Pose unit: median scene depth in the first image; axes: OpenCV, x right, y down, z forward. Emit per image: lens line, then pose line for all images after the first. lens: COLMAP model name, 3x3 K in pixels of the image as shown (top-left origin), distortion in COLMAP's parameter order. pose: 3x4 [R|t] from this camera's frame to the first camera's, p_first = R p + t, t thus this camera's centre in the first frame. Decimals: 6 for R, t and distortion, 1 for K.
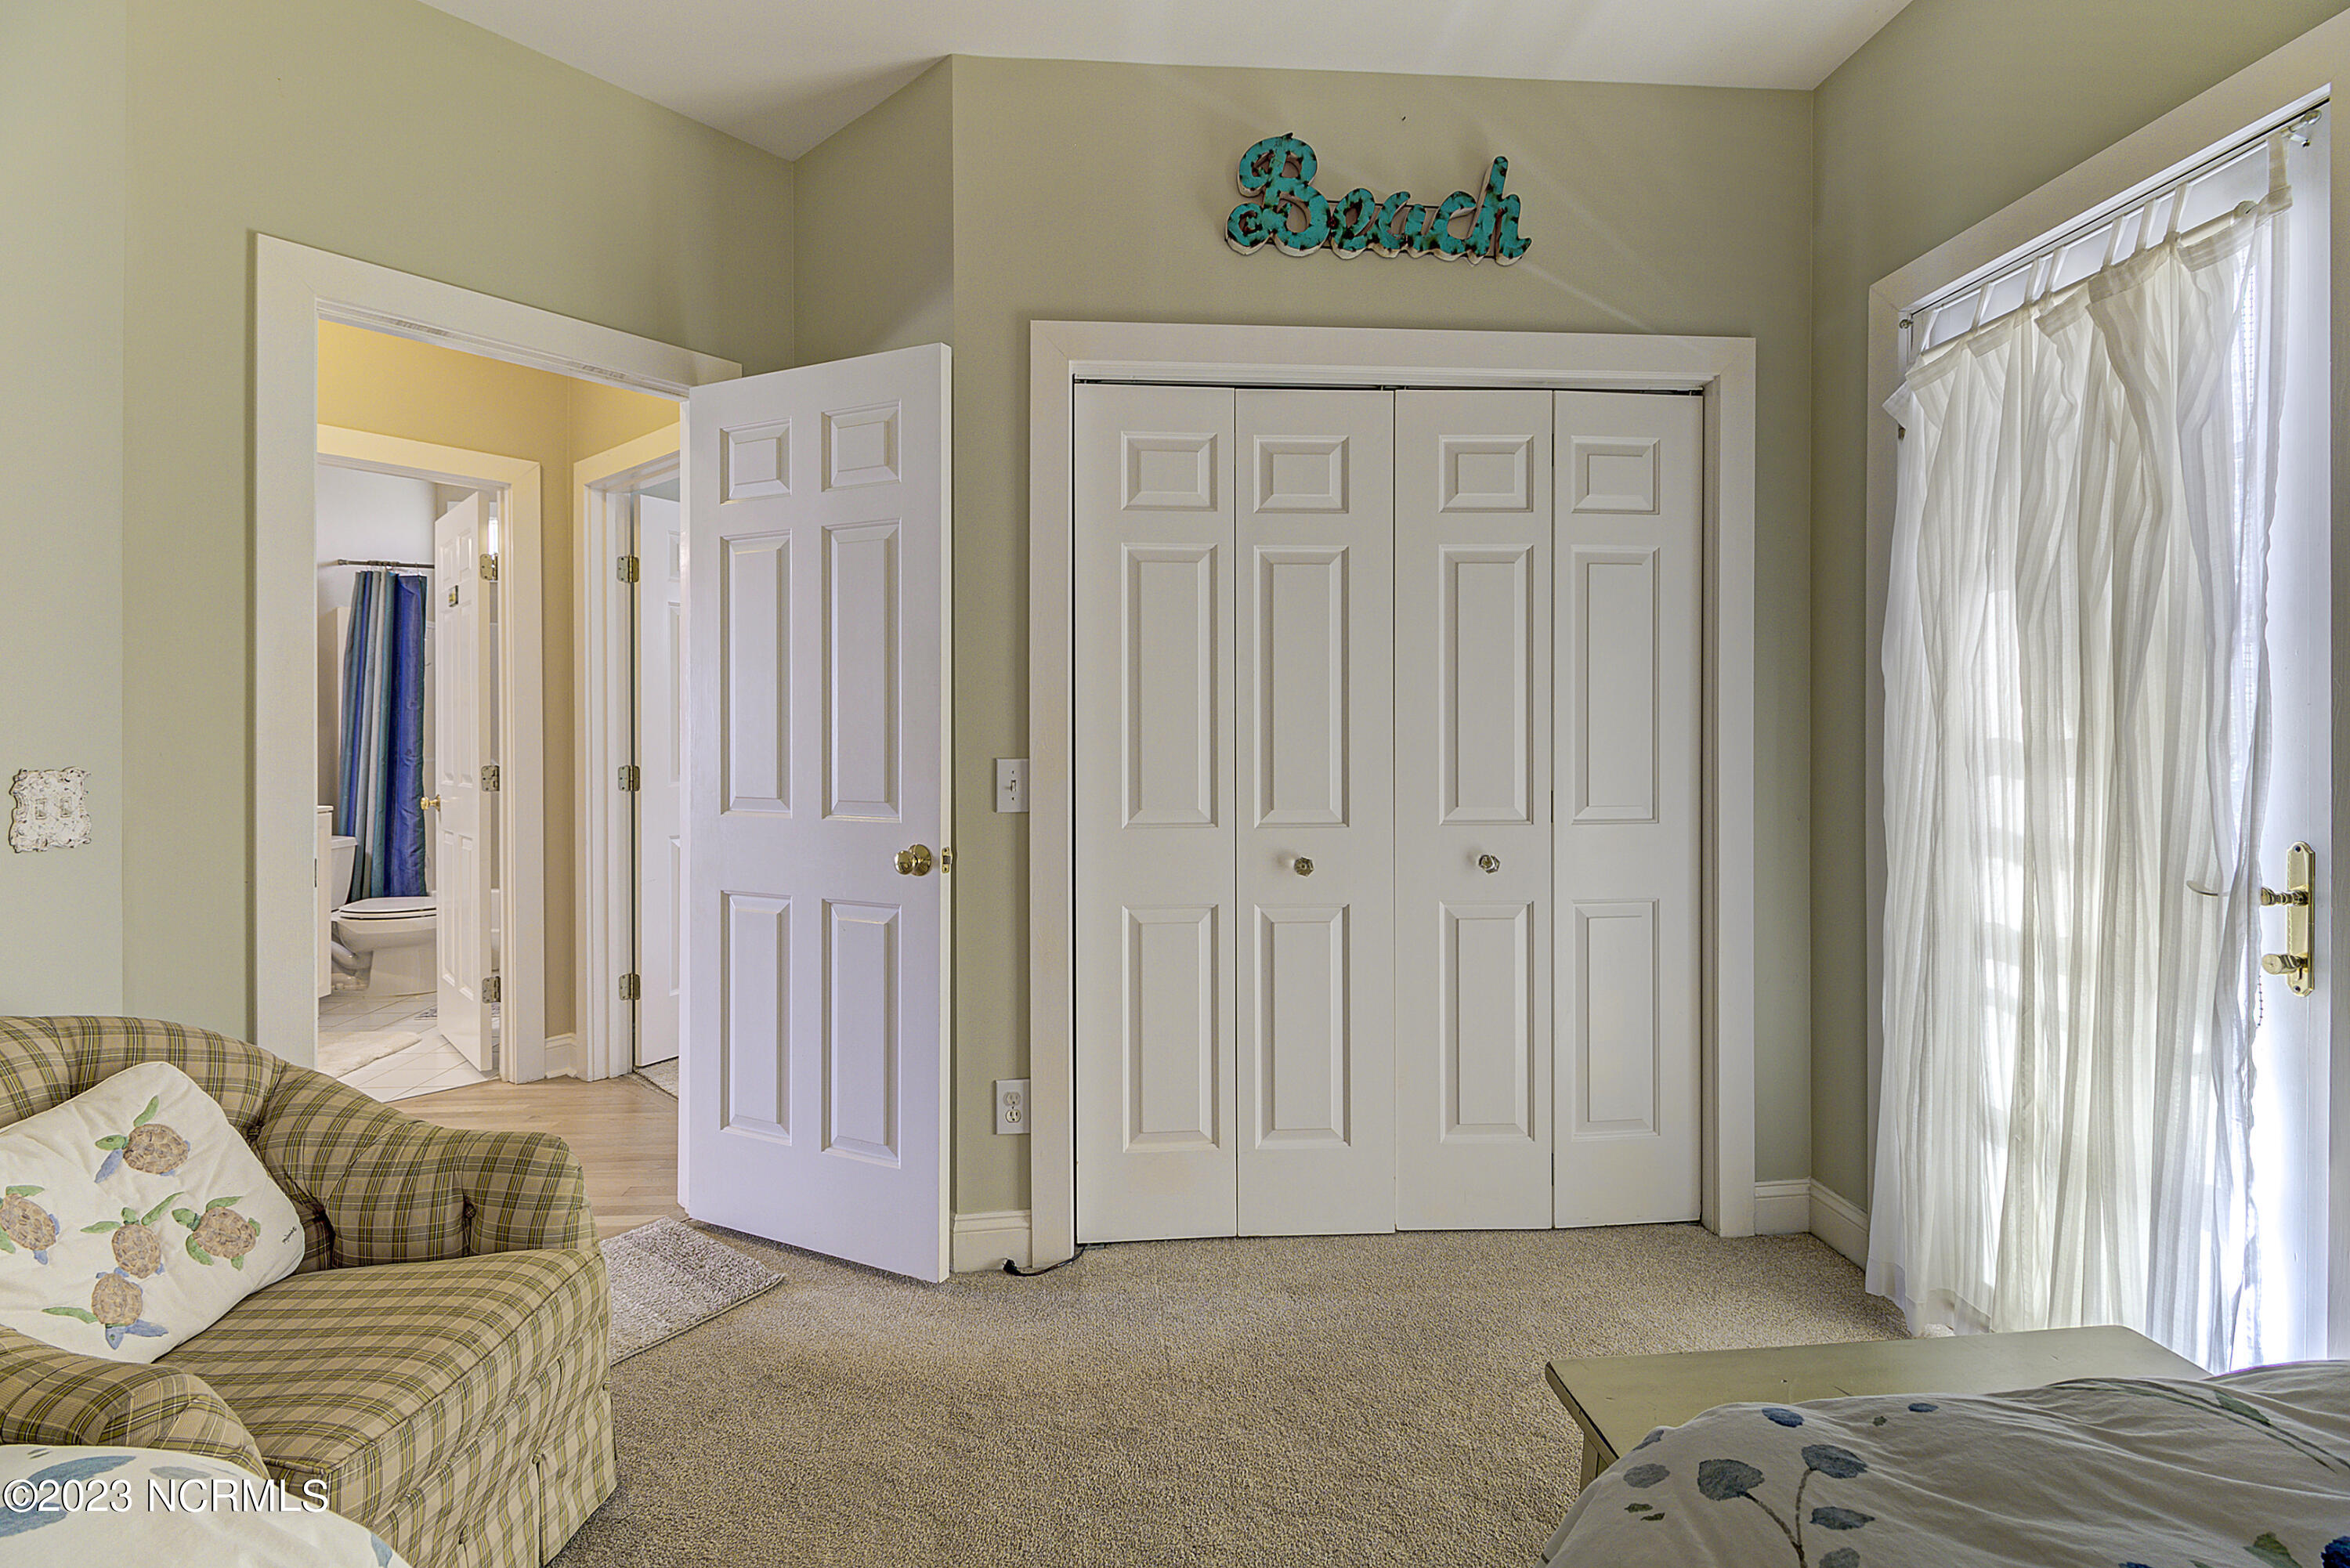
lens RADIAL K [[1085.2, 0, 1185.0], [0, 1085.2, 744.3], [0, 0, 1]] dist [0.008185, -0.007085]
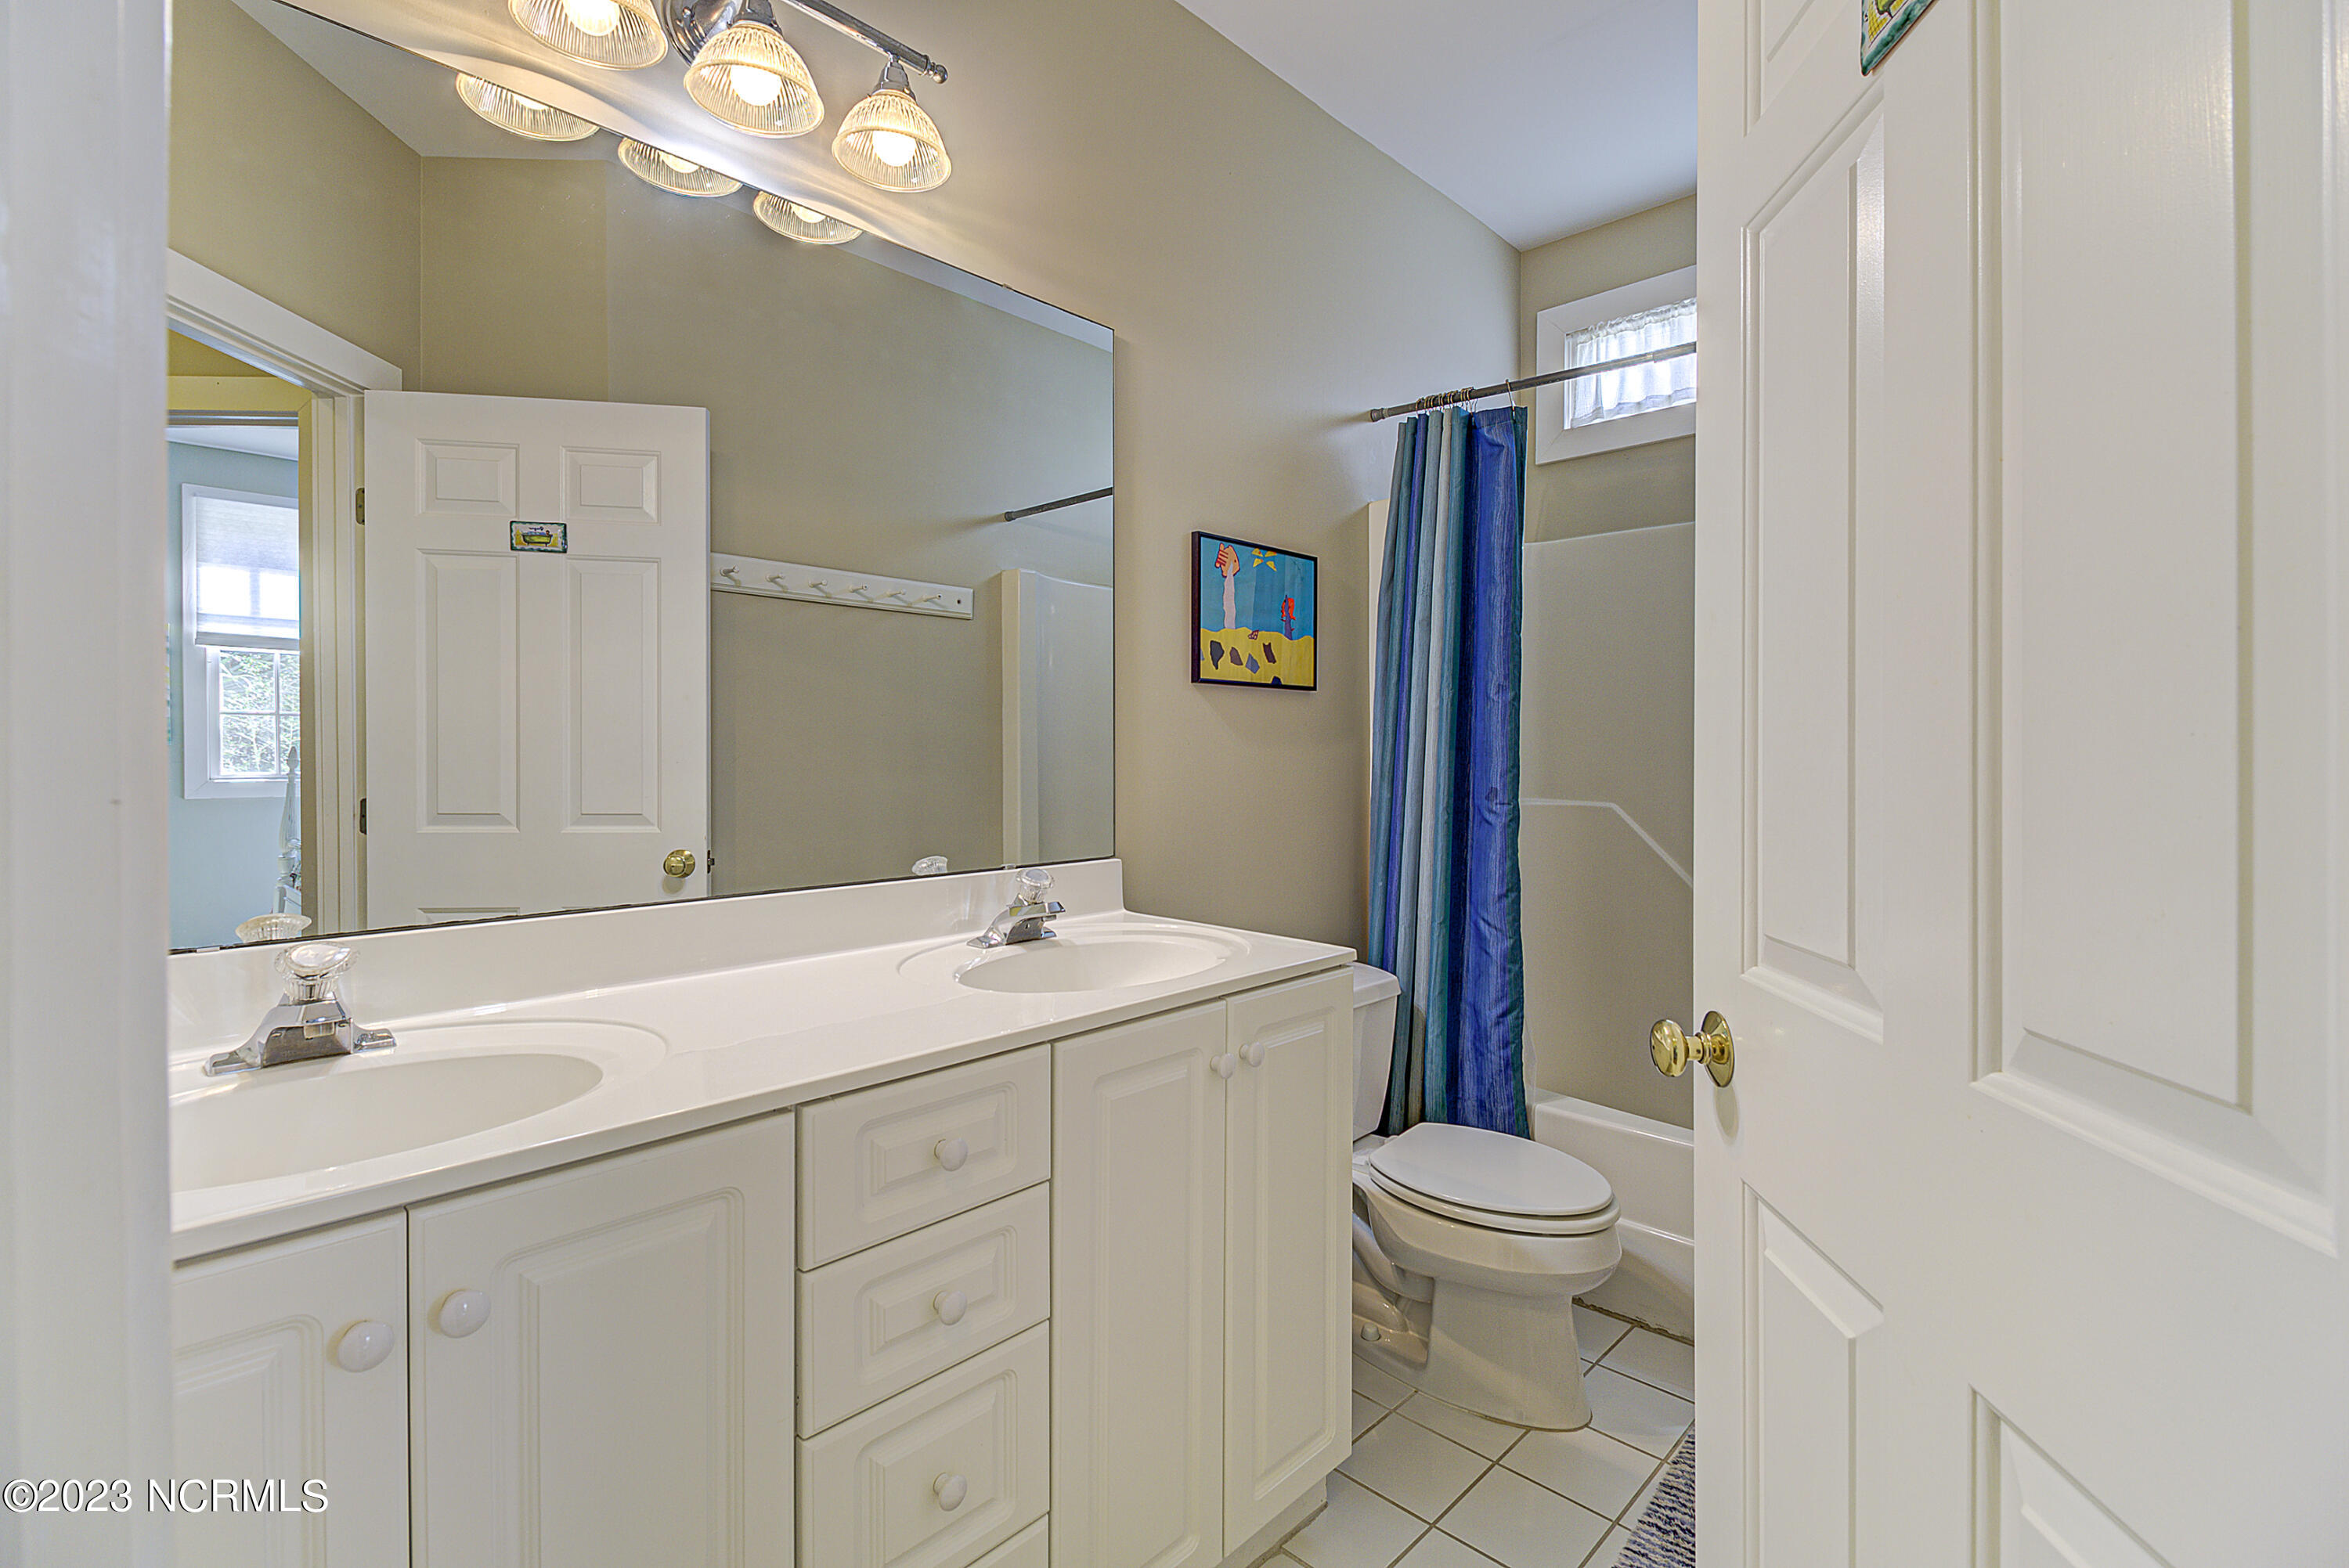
lens RADIAL K [[1084.7, 0, 1176.2], [0, 1084.7, 763.2], [0, 0, 1]] dist [0.008185, -0.007085]
pose [[0.655412, 0.007920, -0.755230, -0.459744], [0.000293, 0.999942, 0.010742, -0.010792], [0.755271, -0.007262, 0.655372, 0.605693]]
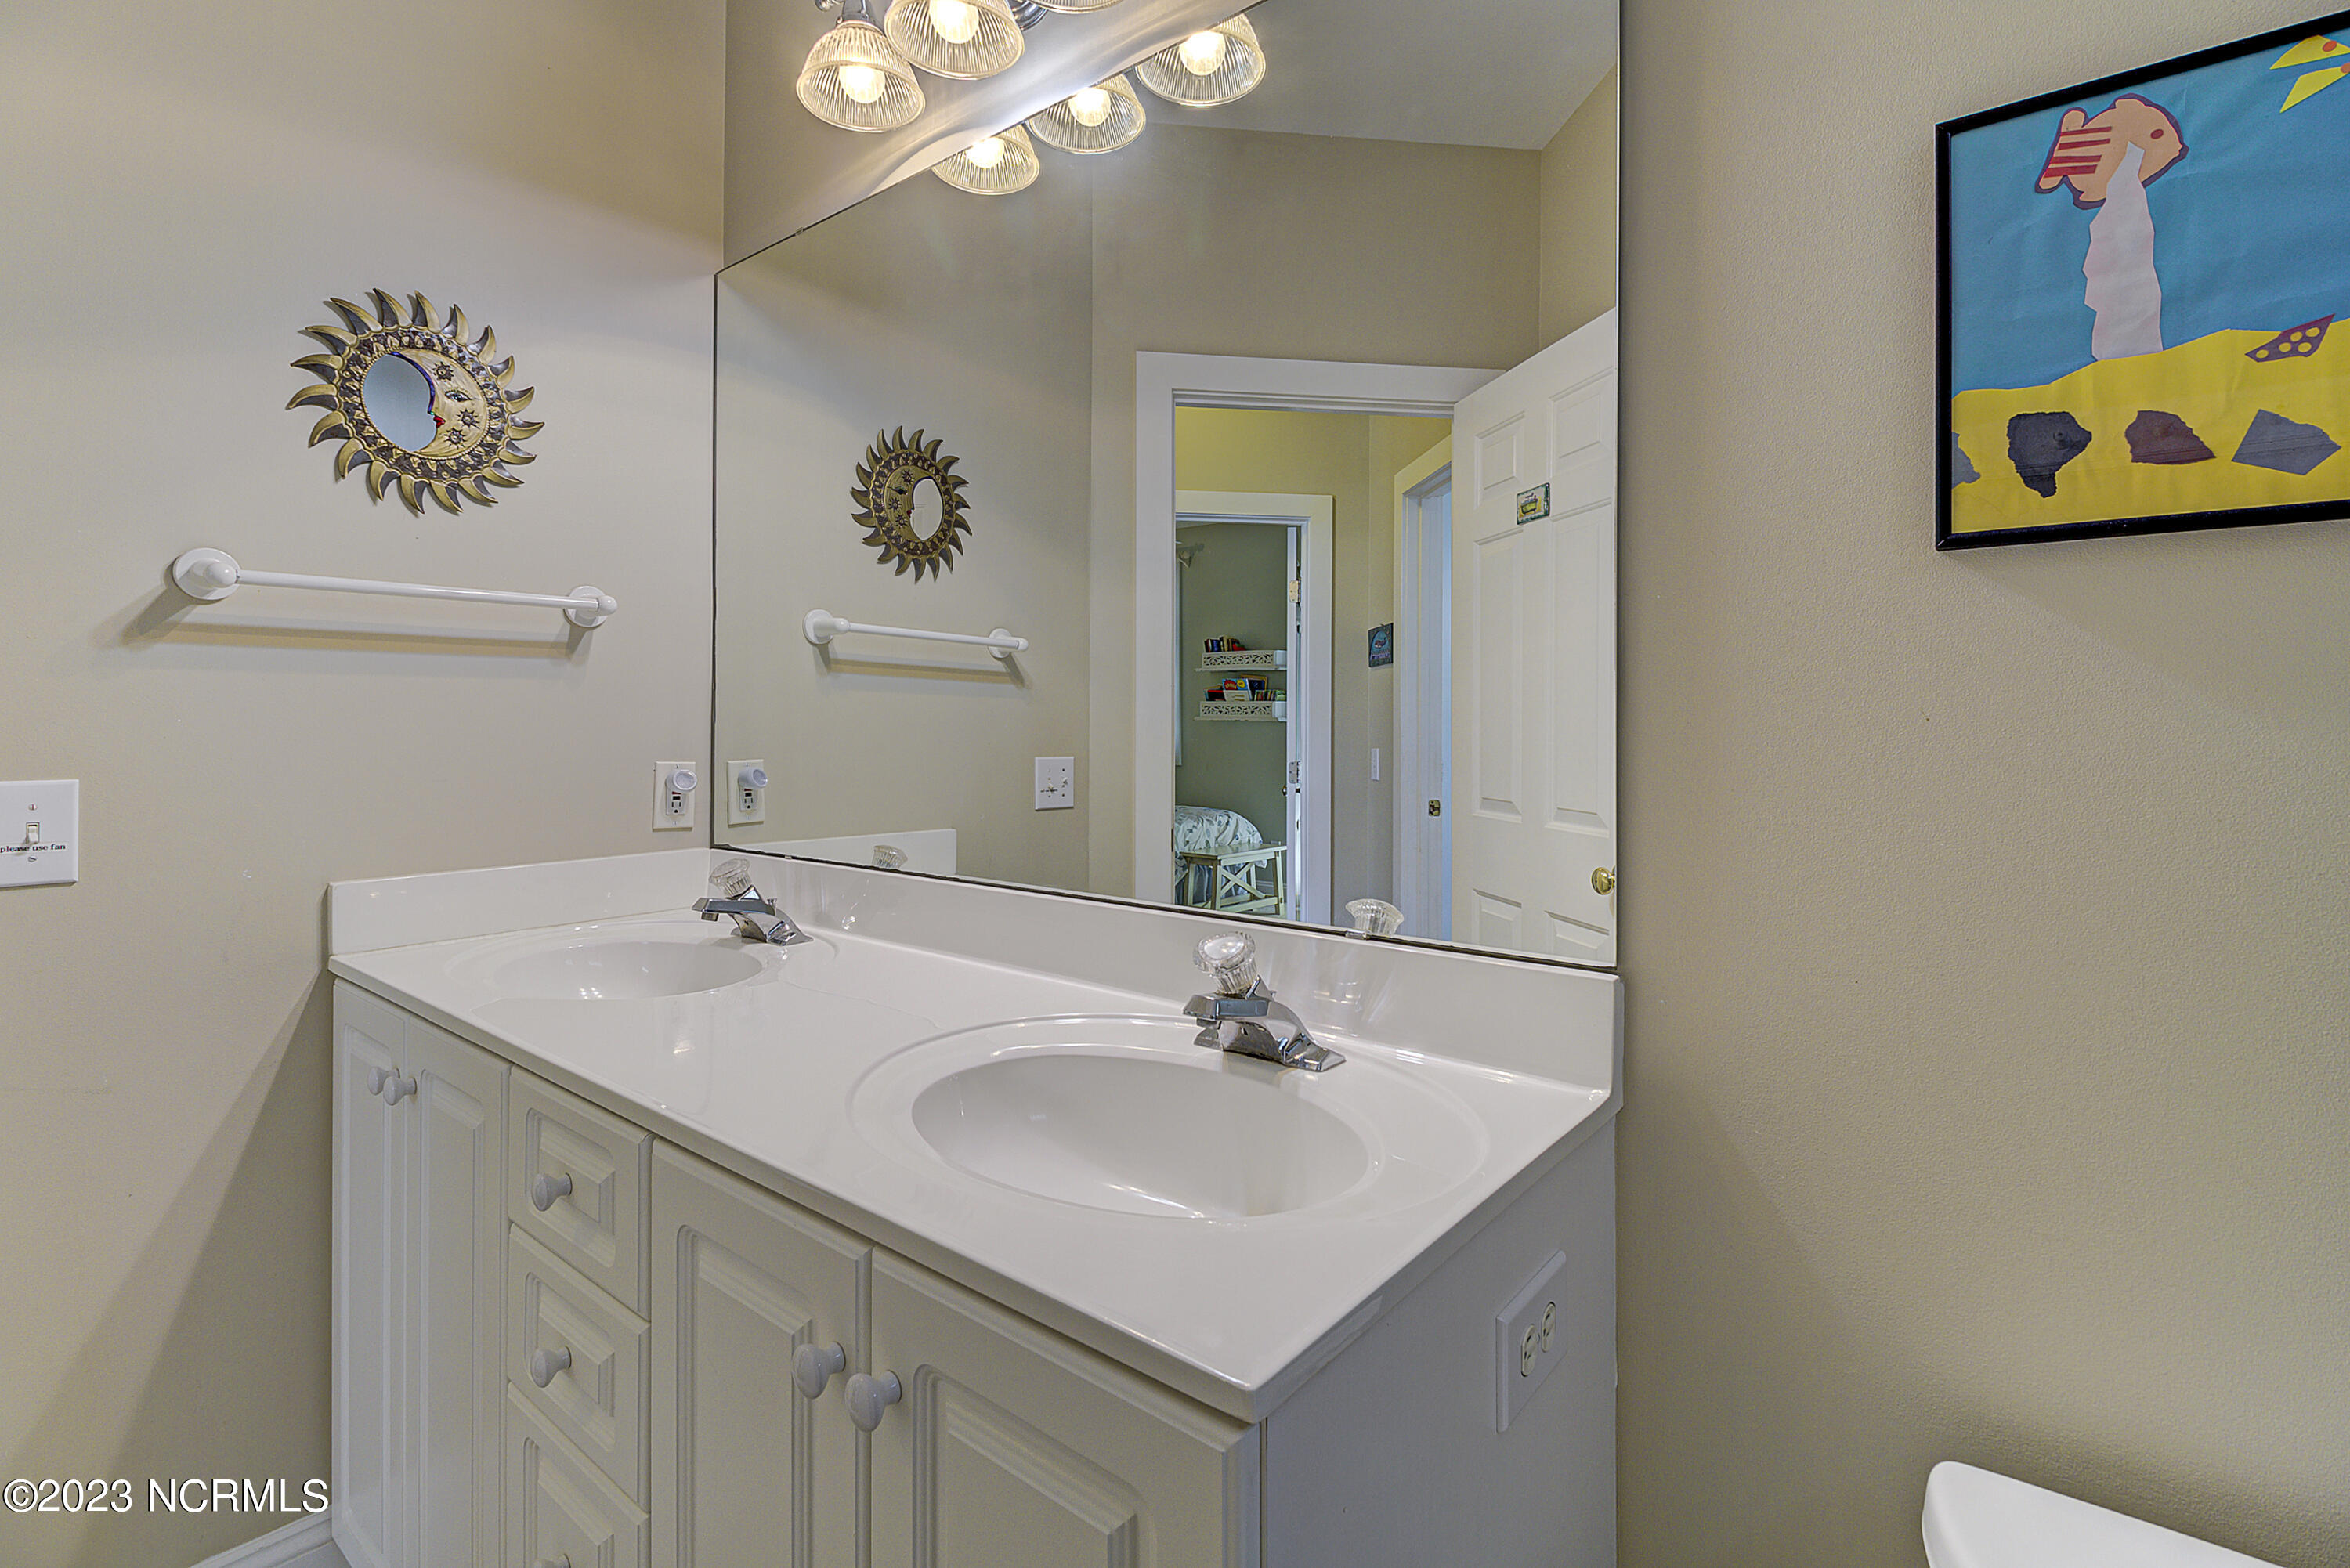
lens RADIAL K [[1085.2, 0, 1168.7], [0, 1085.2, 728.6], [0, 0, 1]] dist [0.008185, -0.007085]
pose [[-0.691323, -0.008465, -0.722496, -0.589961], [-0.006676, 0.999964, -0.005327, -0.011188], [0.722515, 0.001141, -0.691354, 0.912895]]
